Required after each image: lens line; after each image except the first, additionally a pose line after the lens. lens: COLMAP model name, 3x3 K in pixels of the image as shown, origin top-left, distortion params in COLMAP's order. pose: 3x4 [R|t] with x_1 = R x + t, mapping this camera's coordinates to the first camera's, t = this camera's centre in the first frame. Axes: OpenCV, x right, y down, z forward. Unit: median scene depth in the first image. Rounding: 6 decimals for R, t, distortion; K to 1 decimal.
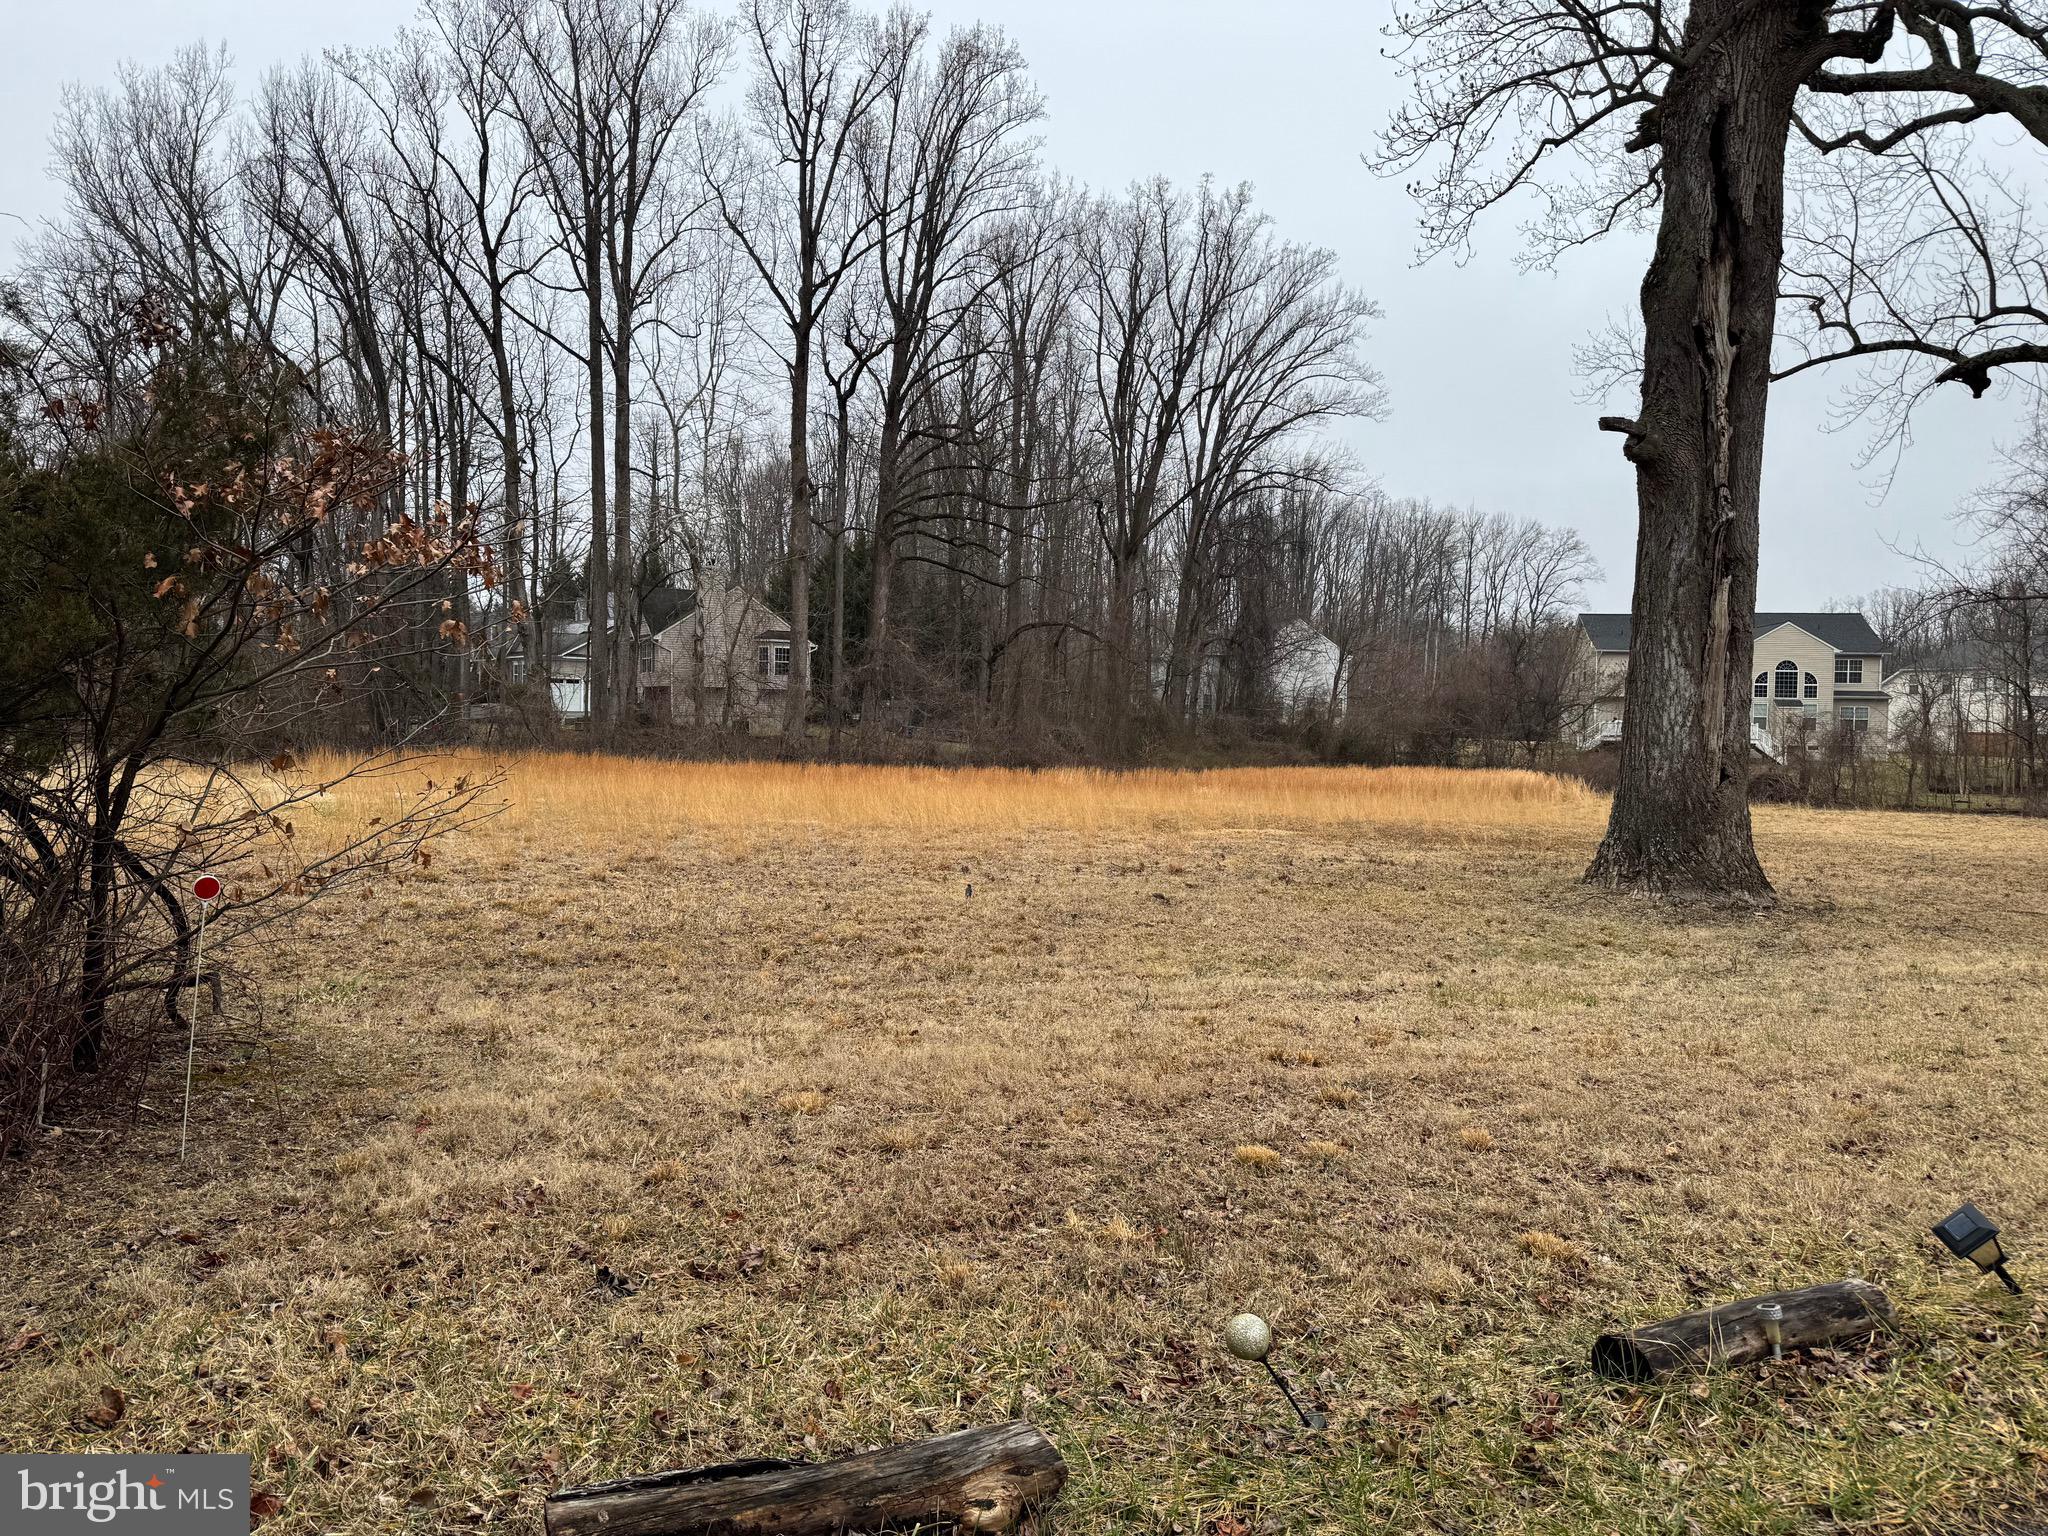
lens RADIAL K [[1395.3, 0, 1020.2], [0, 1395.3, 831.0], [0, 0, 1]] dist [-0.001232, -0.085440]
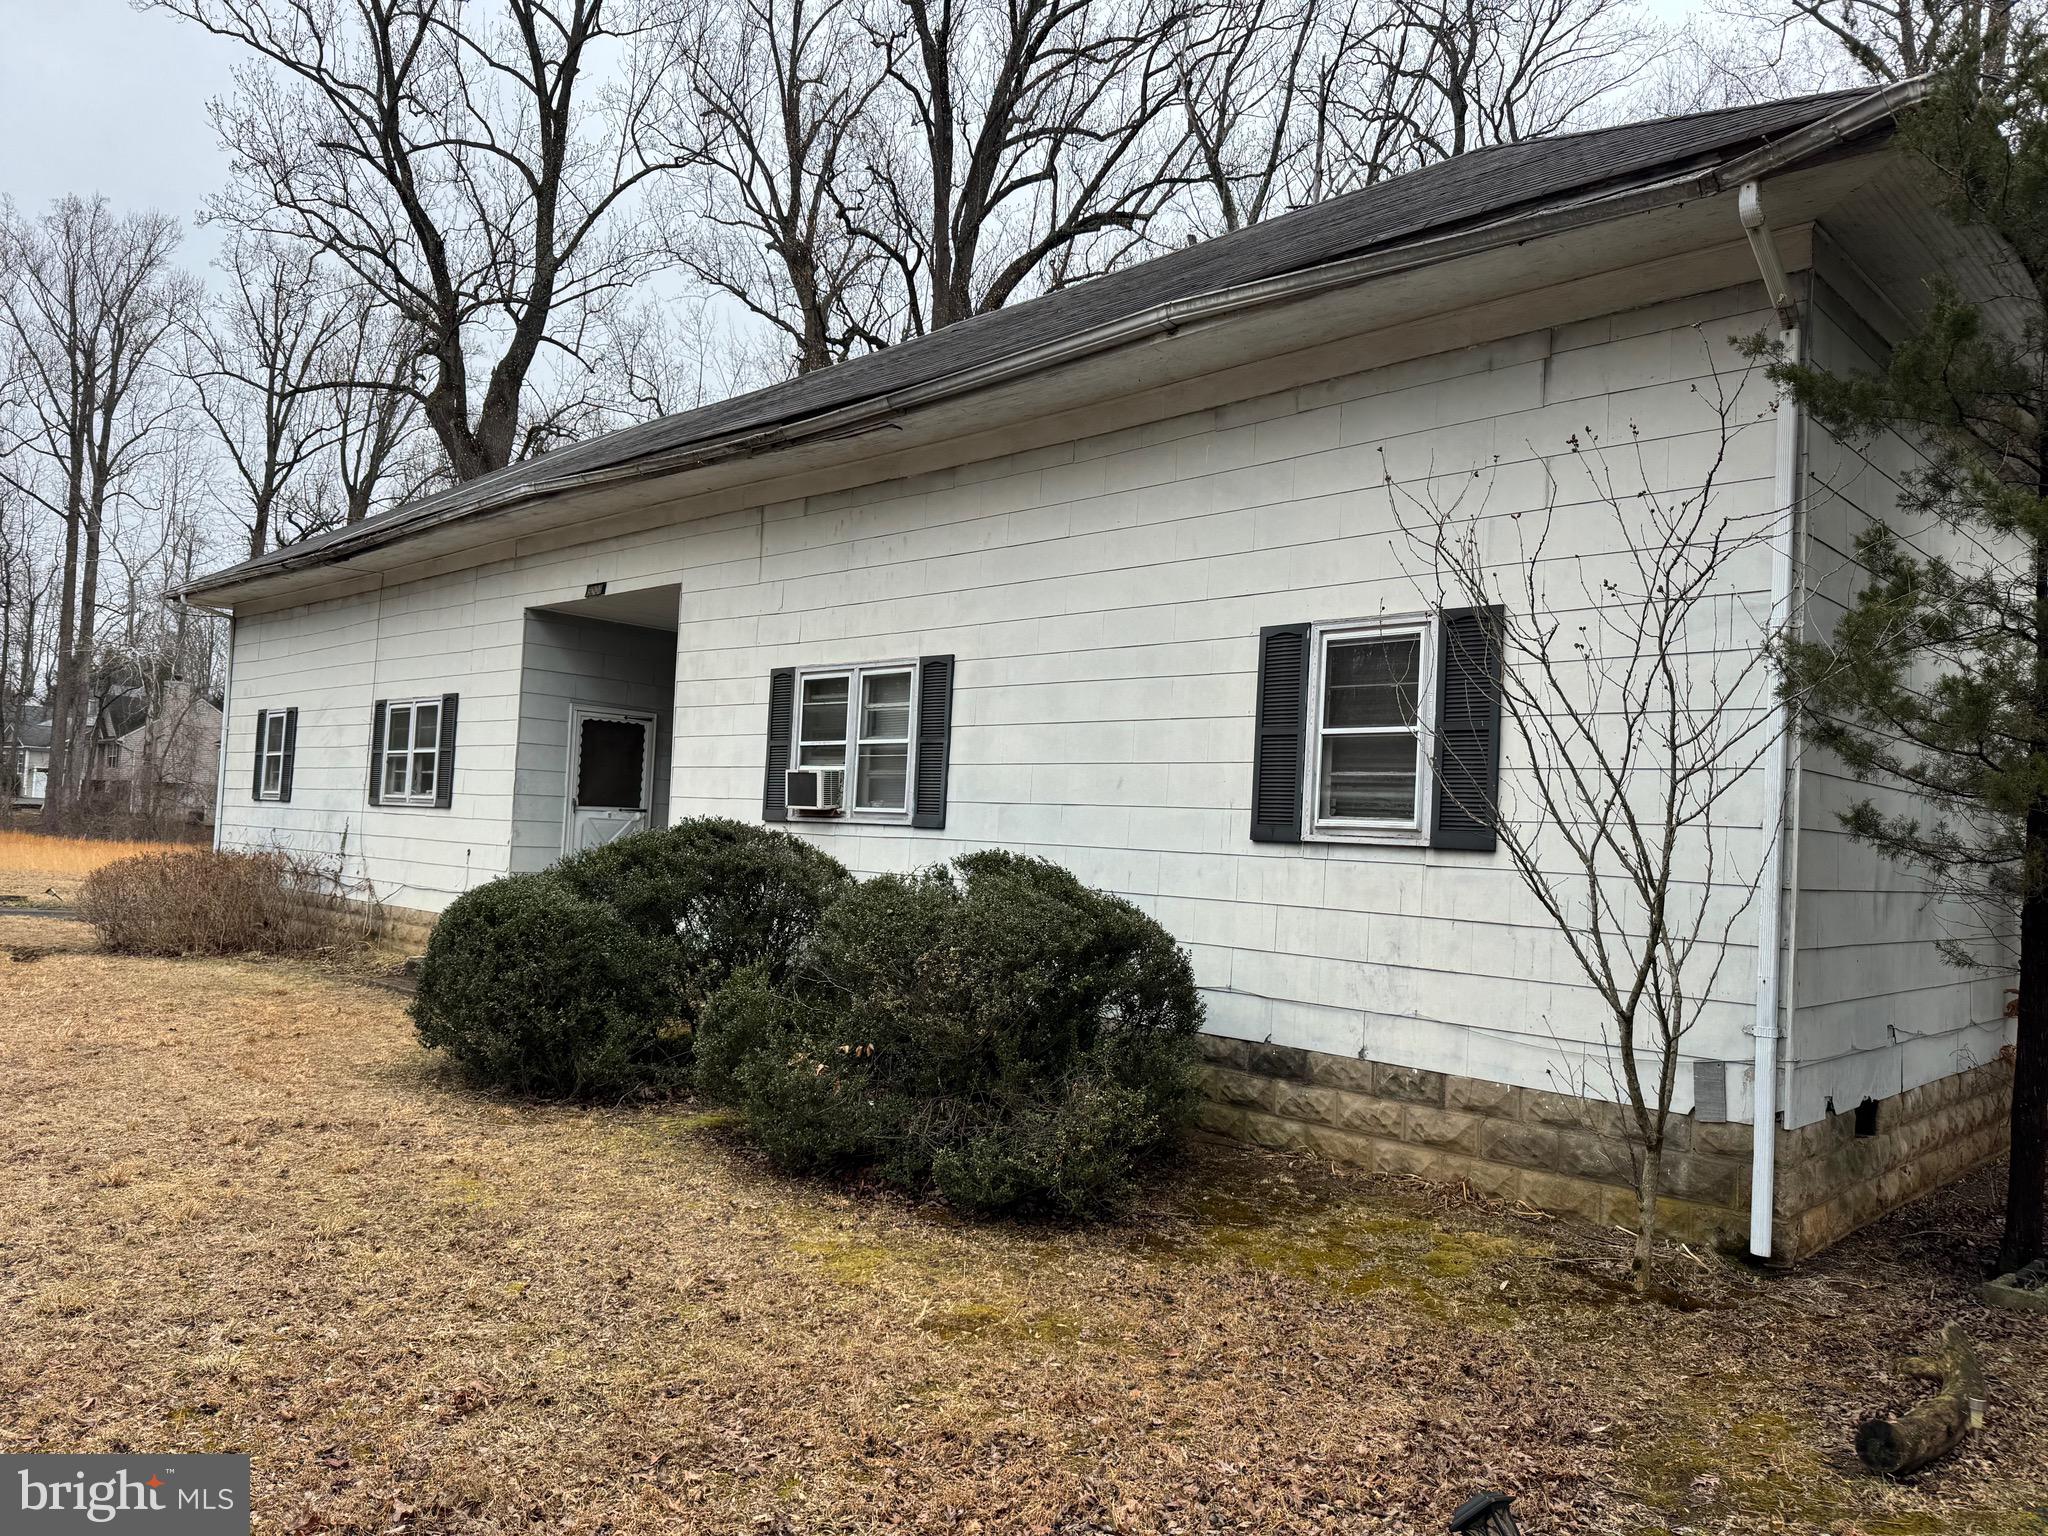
lens RADIAL K [[1410.2, 0, 1054.0], [0, 1410.2, 764.5], [0, 0, 1]] dist [0.127091, -0.155772]
pose [[0.966448, 0.036430, 0.254266, 0.208602], [-0.005676, 0.992679, -0.120651, 0.029595], [-0.256800, 0.115159, 0.959579, -0.411334]]
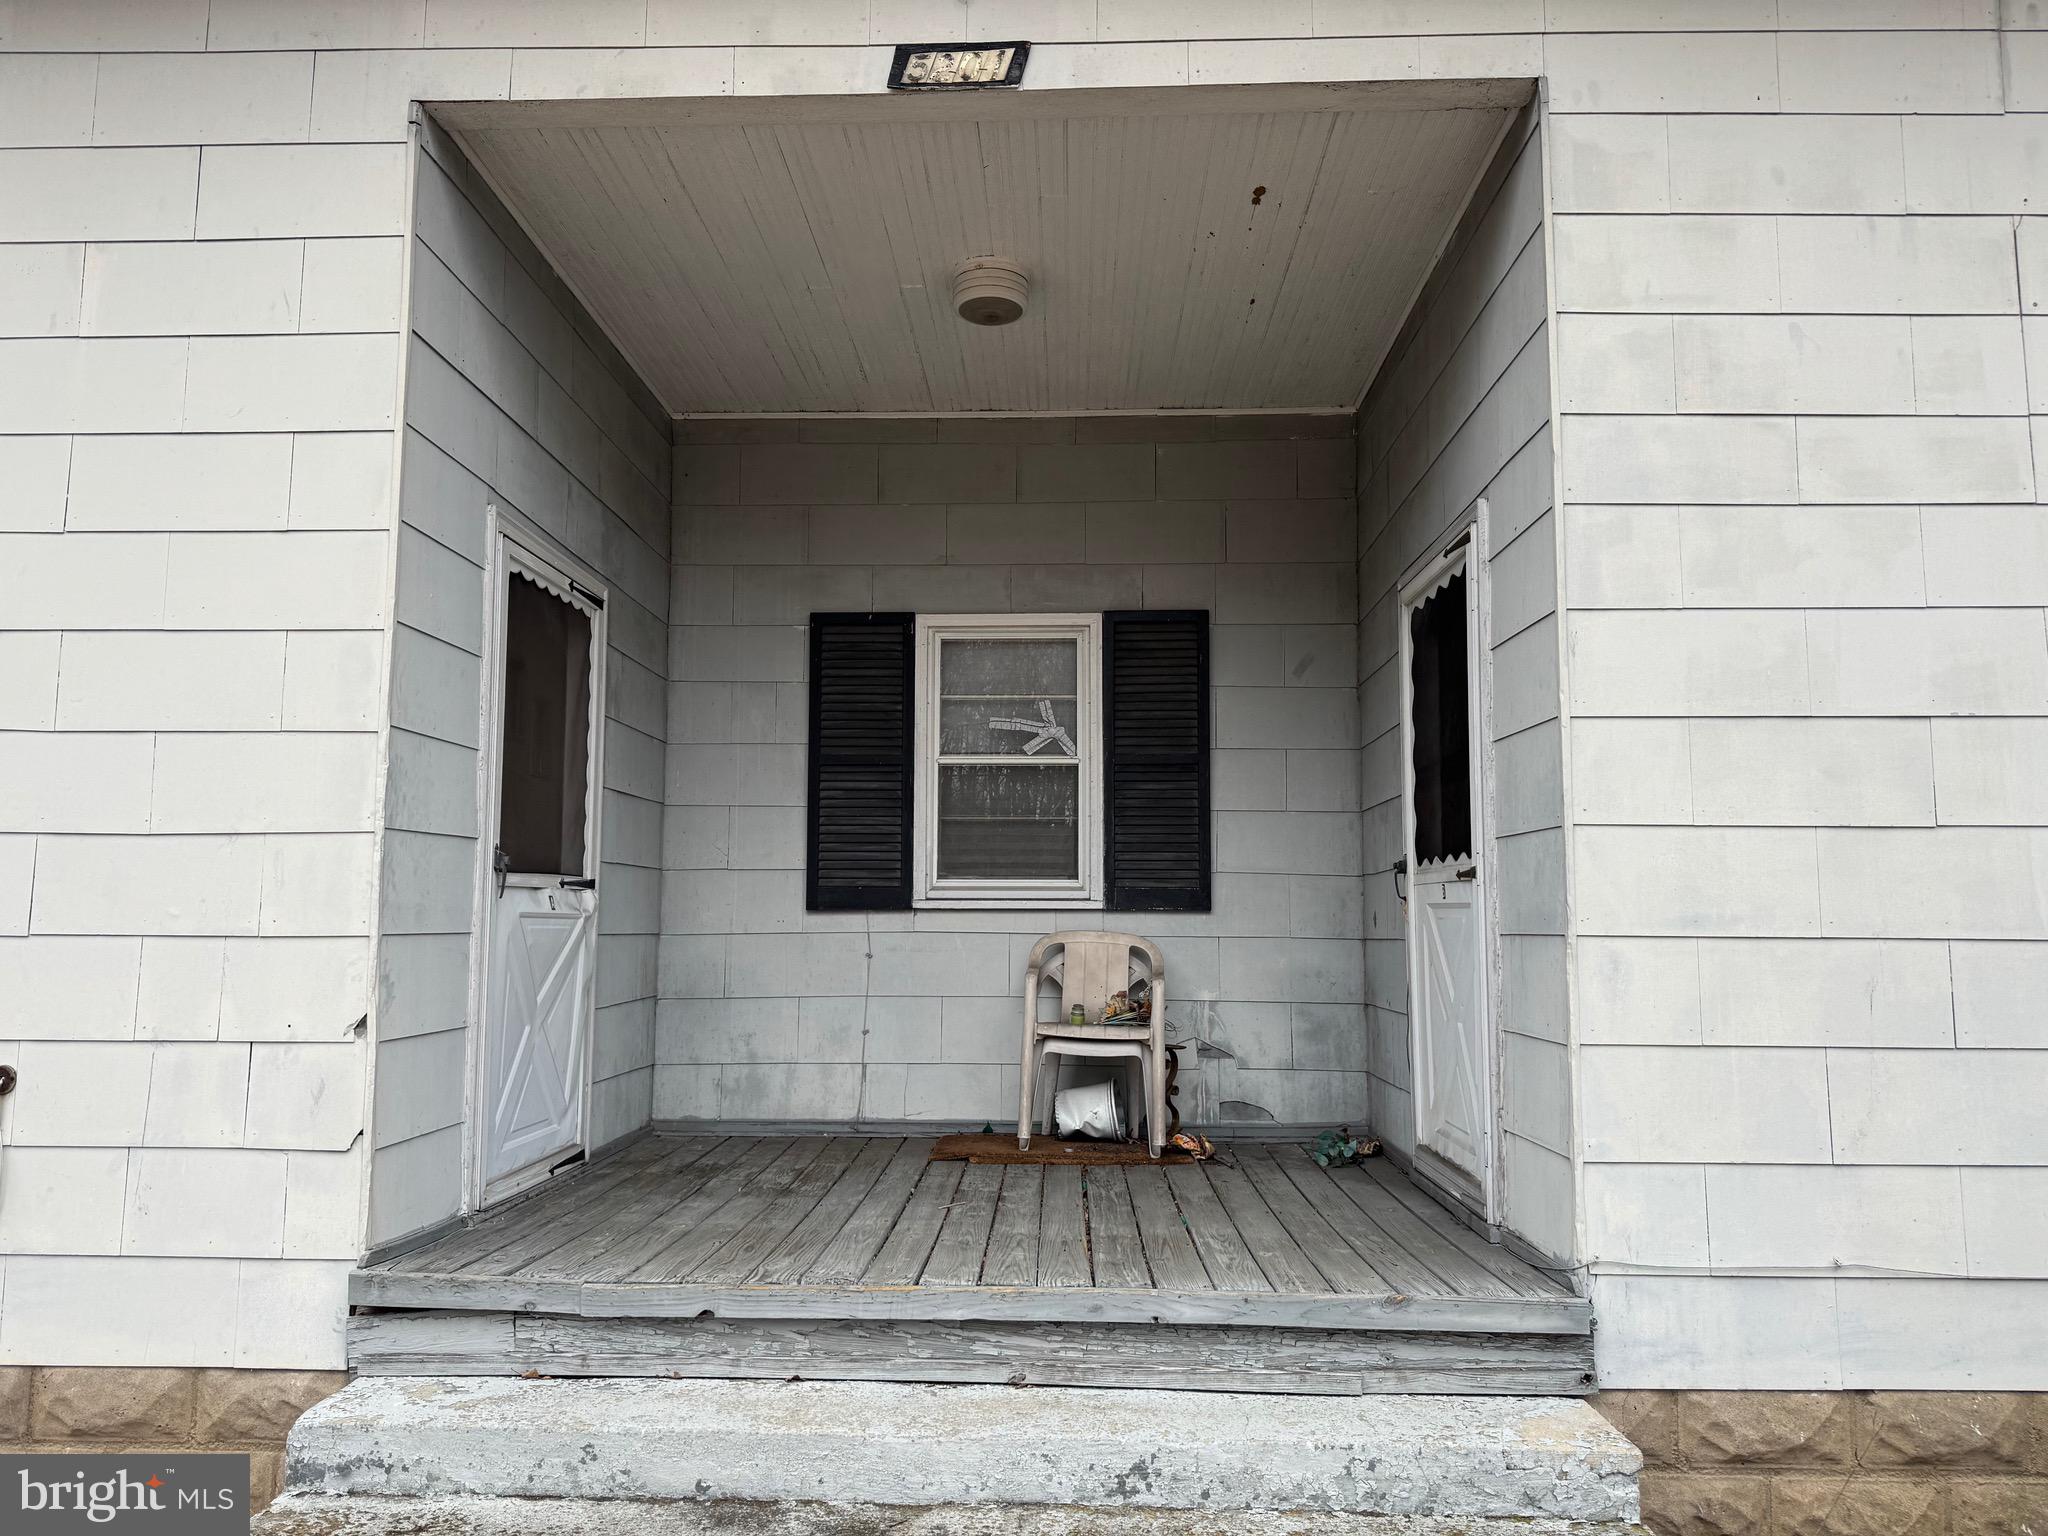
lens RADIAL K [[1441.2, 0, 1011.4], [0, 1441.2, 774.8], [0, 0, 1]] dist [0.091932, -0.098660]
pose [[0.552899, 0.067217, 0.830533, 0.148199], [0.073345, 0.988946, -0.128864, 0.013997], [-0.830014, 0.132164, 0.541857, -0.217036]]
